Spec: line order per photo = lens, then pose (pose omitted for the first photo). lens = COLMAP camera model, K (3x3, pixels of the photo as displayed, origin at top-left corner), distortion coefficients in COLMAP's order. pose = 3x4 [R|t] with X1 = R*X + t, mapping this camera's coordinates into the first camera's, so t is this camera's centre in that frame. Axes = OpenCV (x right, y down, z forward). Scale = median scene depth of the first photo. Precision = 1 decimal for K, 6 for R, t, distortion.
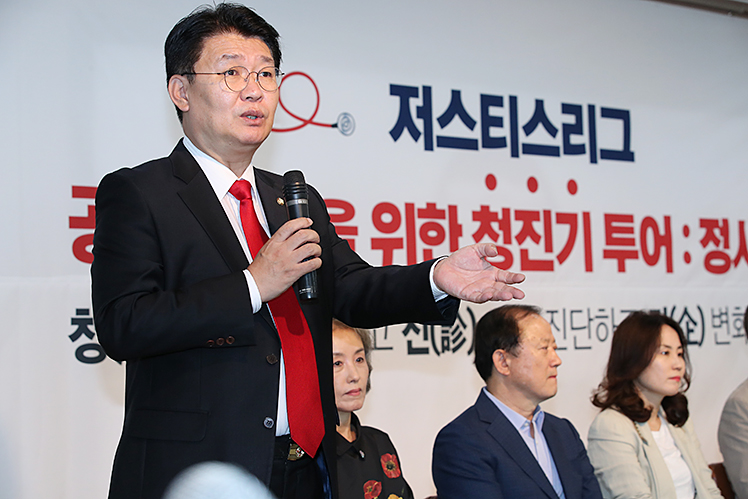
lens RADIAL K [[1772.0, 0, 374.0], [0, 1772.0, 249.5], [0, 0, 1]] dist [-0.102825, -0.506055]
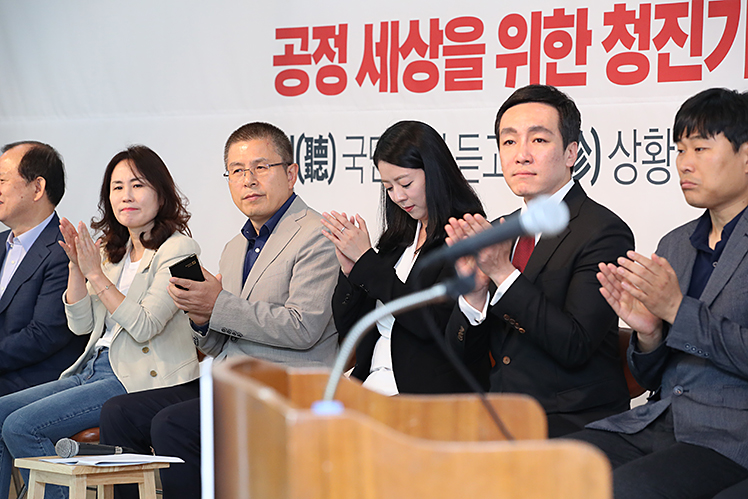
lens RADIAL K [[3079.5, 0, 337.5], [0, 3079.5, 249.8], [0, 0, 1]] dist [0.611756, 5.783339]
pose [[-0.067881, 0.041630, -0.996824, 1.513619], [0.051027, 0.997966, 0.038203, 0.027087], [0.996388, -0.048271, -0.069868, 0.959643]]
